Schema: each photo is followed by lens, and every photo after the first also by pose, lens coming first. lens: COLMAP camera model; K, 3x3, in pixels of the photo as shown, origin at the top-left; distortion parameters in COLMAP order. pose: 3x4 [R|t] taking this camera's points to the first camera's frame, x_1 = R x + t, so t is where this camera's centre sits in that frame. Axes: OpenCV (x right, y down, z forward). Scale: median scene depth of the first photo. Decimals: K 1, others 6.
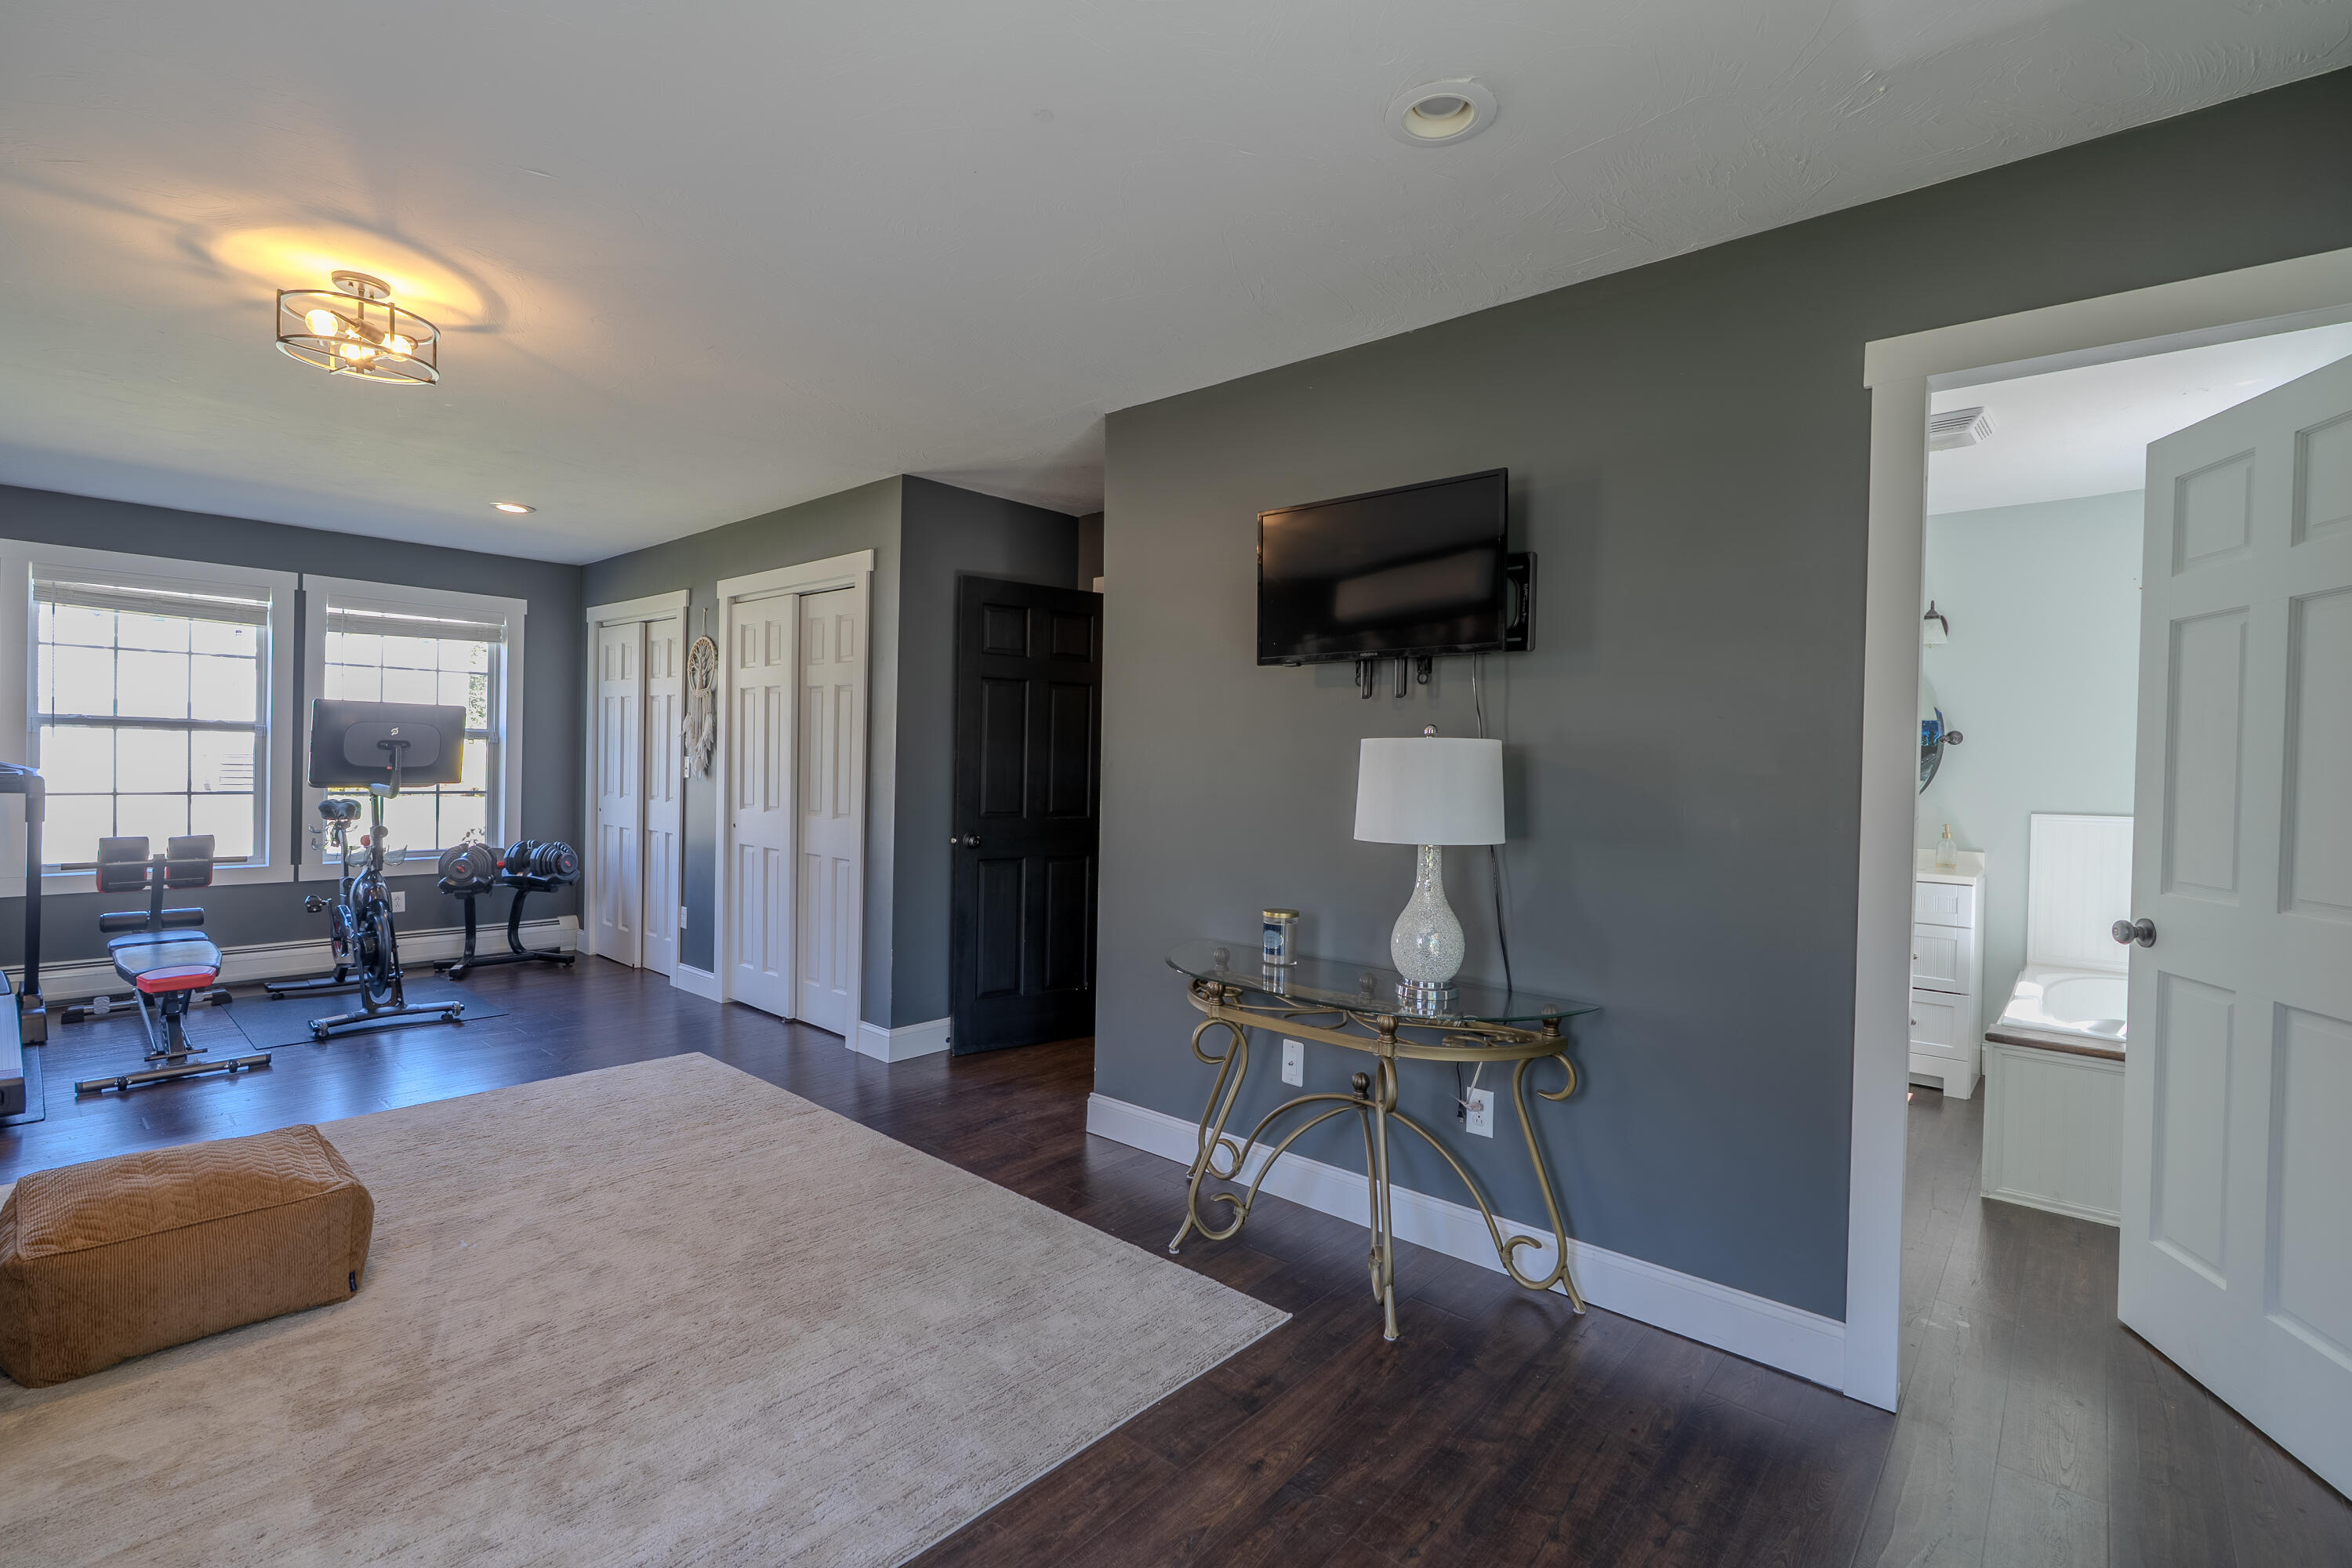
lens RADIAL K [[1052.7, 0, 1179.6], [0, 1052.7, 776.8], [0, 0, 1]] dist [-0.002964, 0.002714]
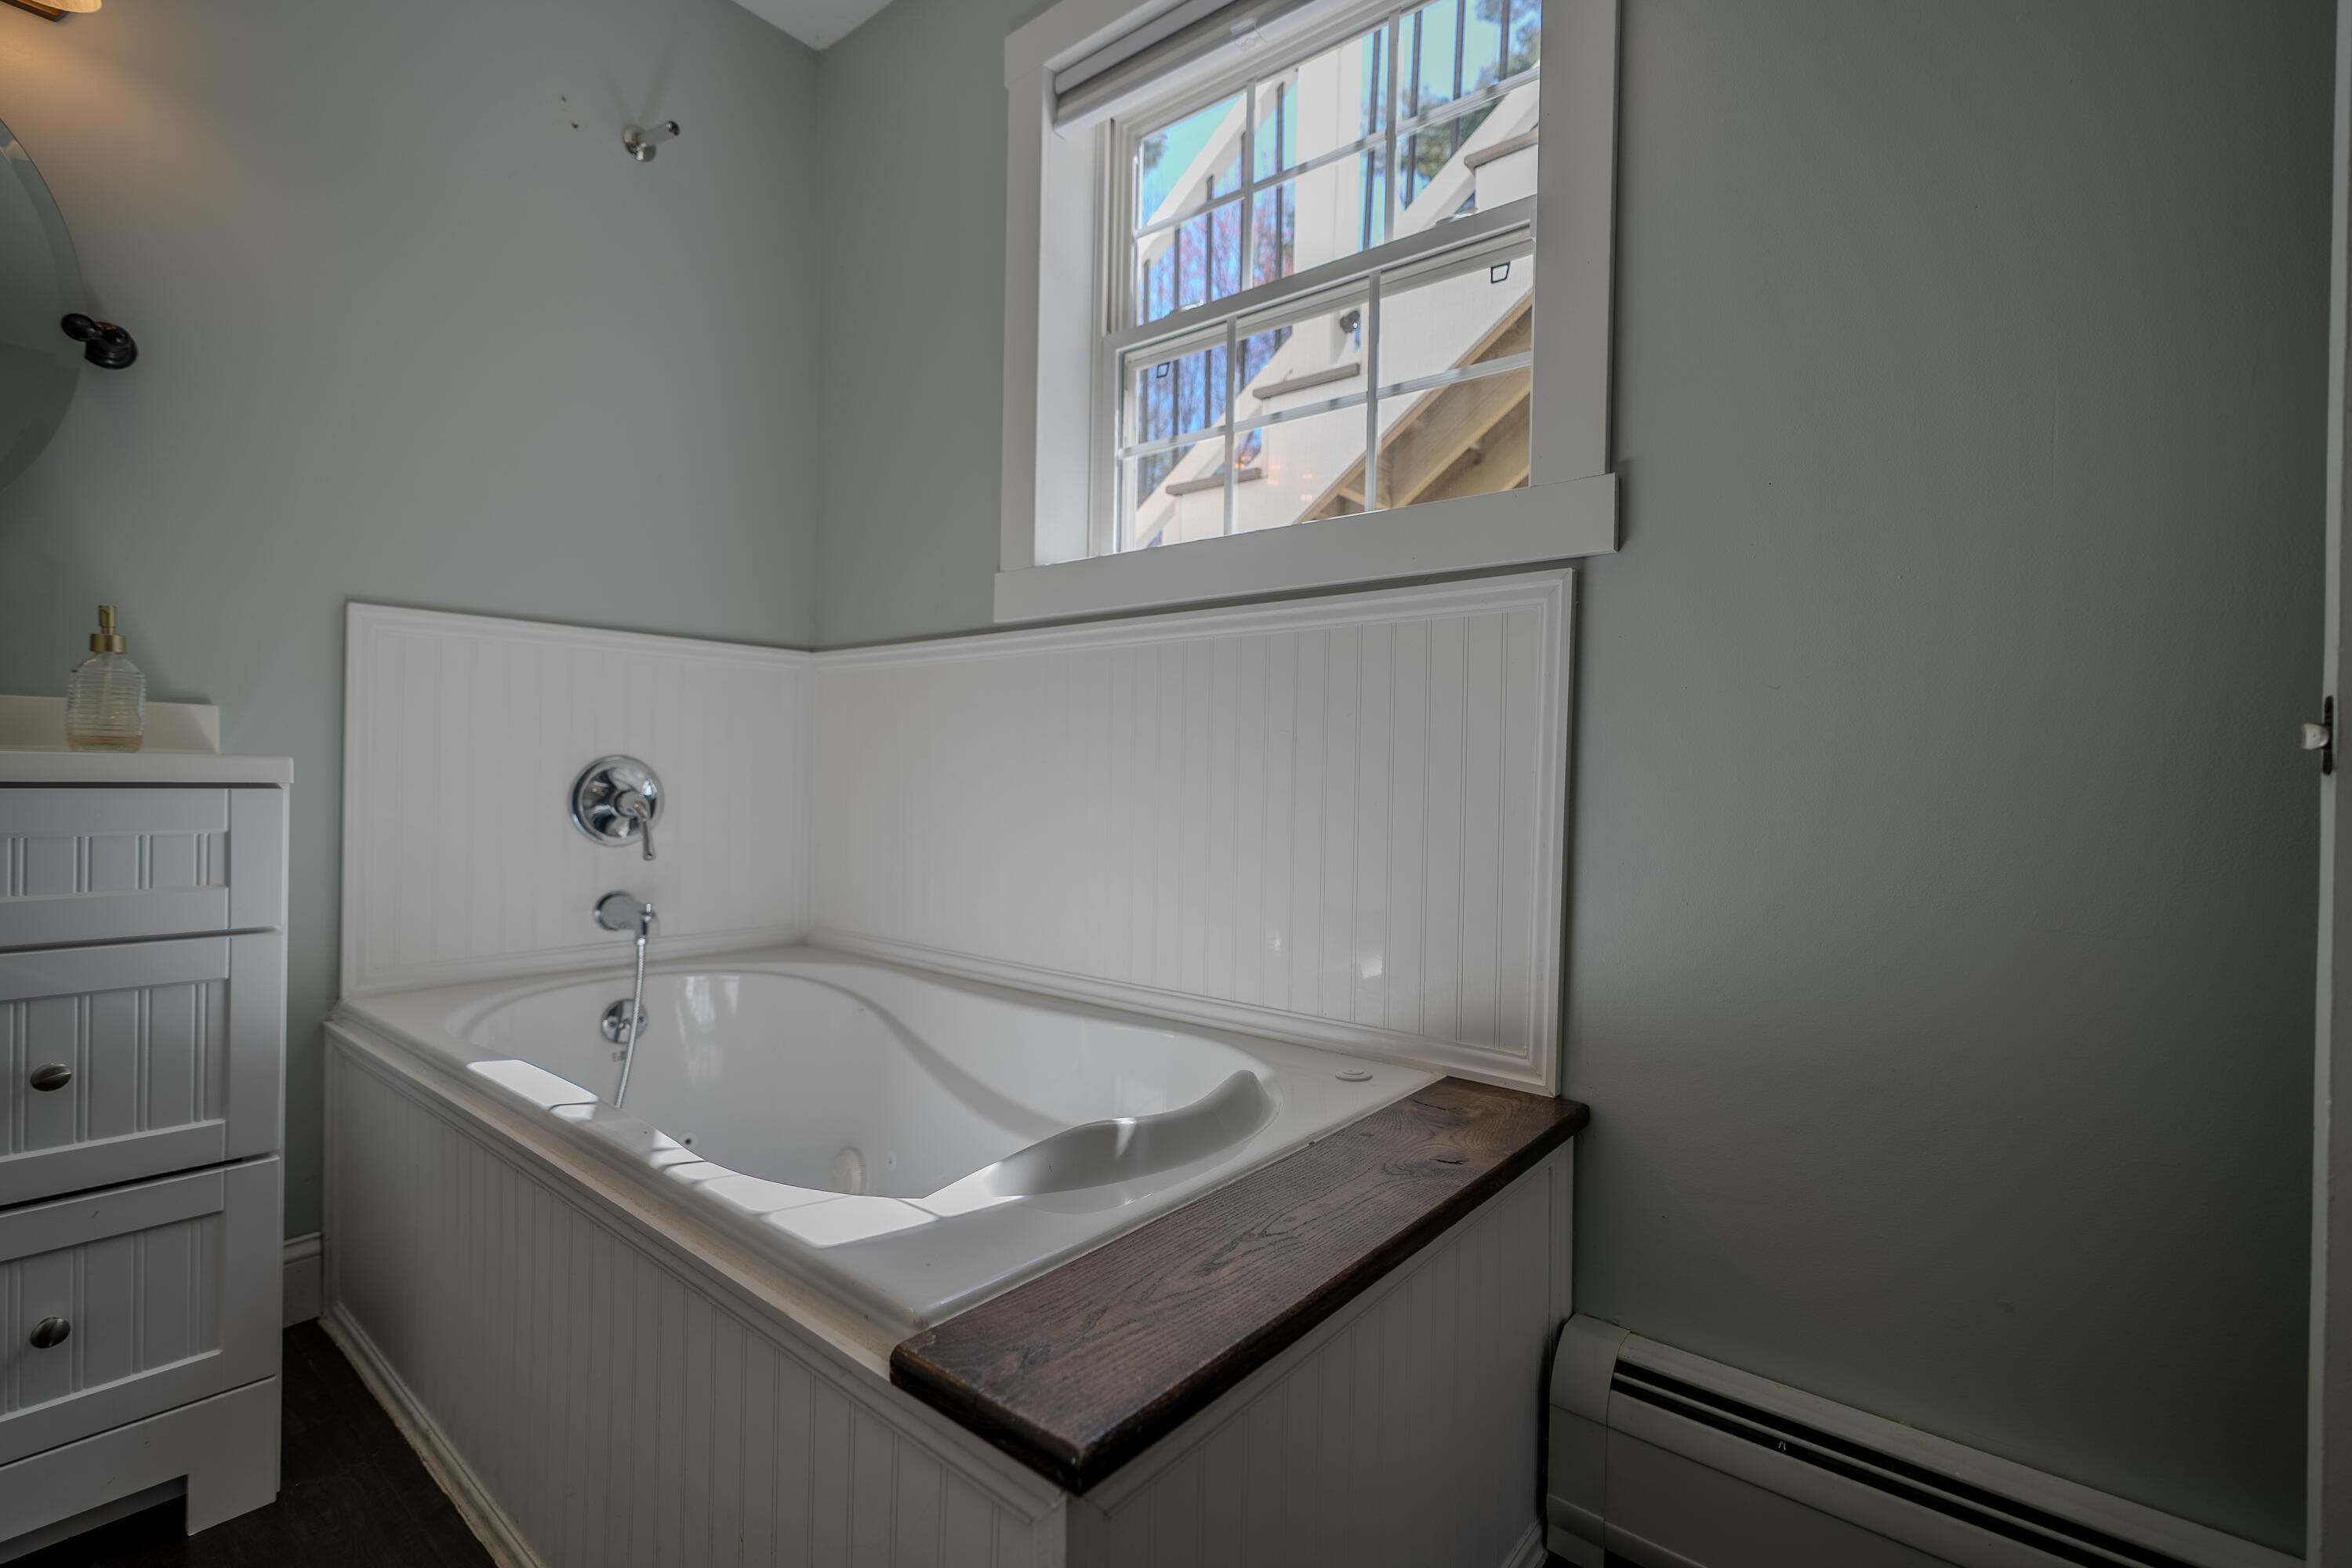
lens RADIAL K [[1052.7, 0, 1173.3], [0, 1052.7, 782.2], [0, 0, 1]] dist [-0.002964, 0.002714]
pose [[-0.027772, -0.020863, 0.999397, 0.418219], [-0.007628, 0.999757, 0.020659, 0.089007], [-0.999585, -0.007049, -0.027924, 0.707064]]
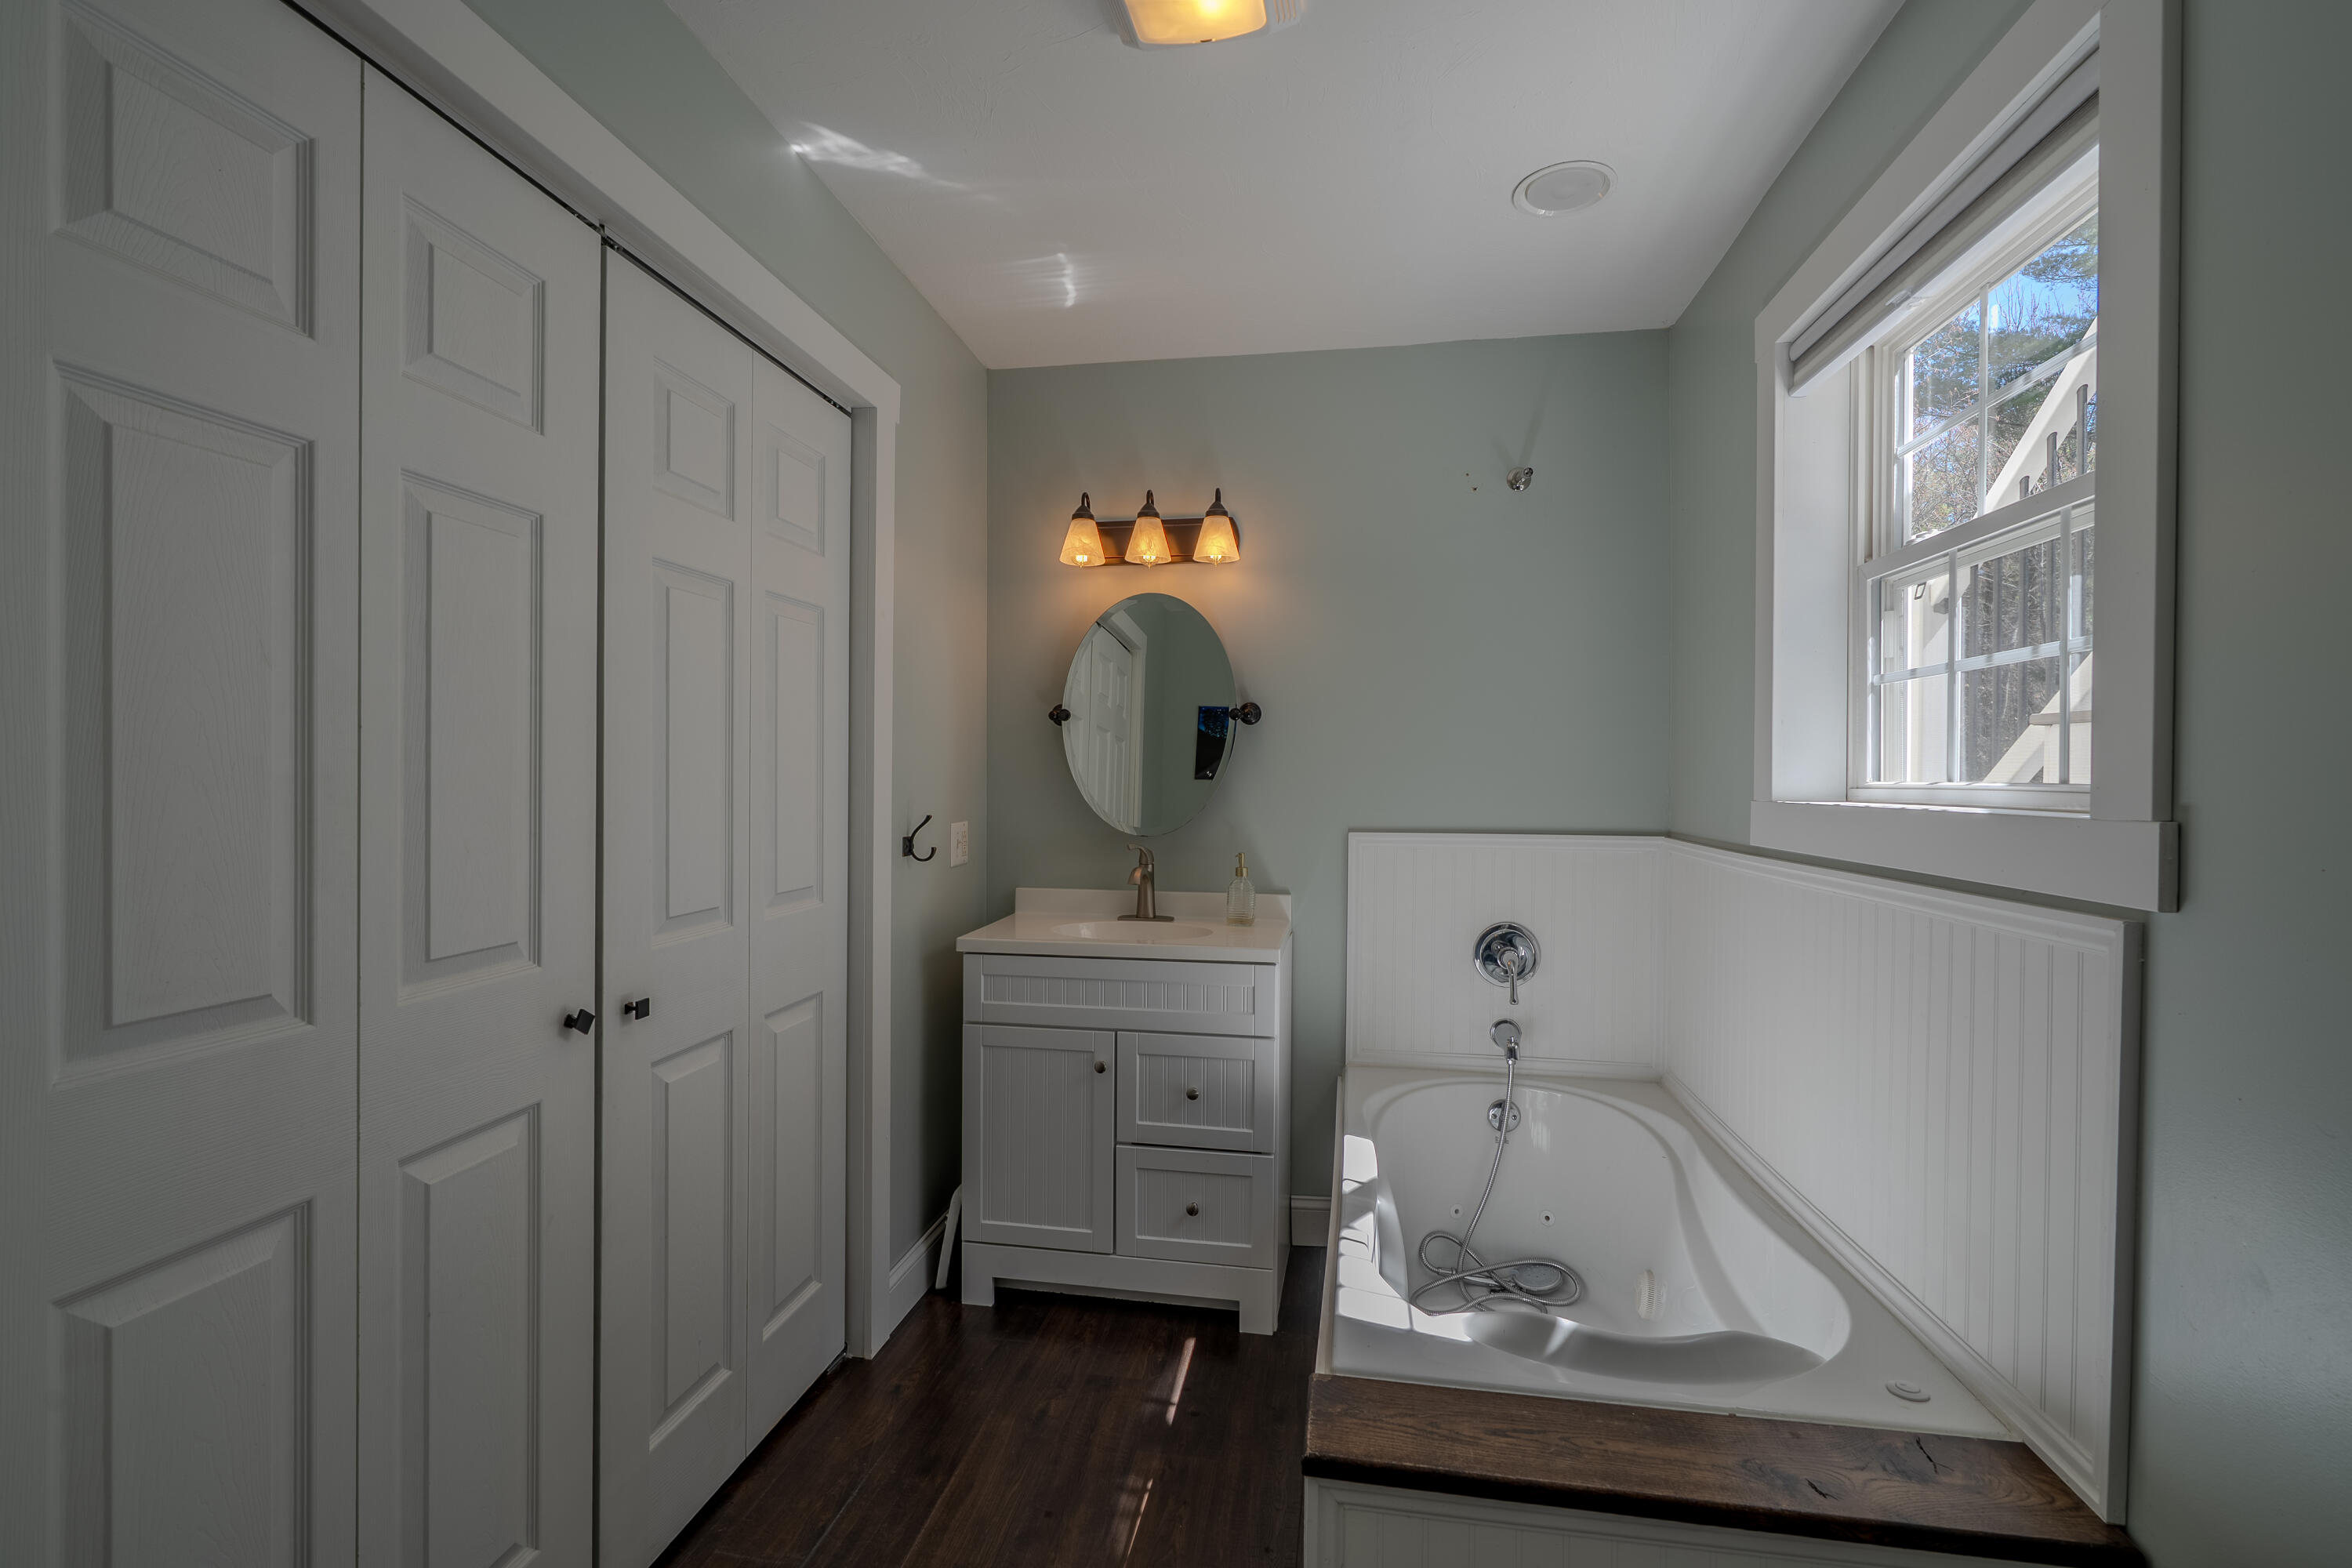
lens RADIAL K [[1052.7, 0, 1179.6], [0, 1052.7, 786.4], [0, 0, 1]] dist [-0.002964, 0.002714]
pose [[0.851365, -0.014638, 0.524369, 0.381530], [0.012677, 0.999893, 0.007329, 0.001433], [-0.524420, 0.000408, 0.851460, 0.501434]]
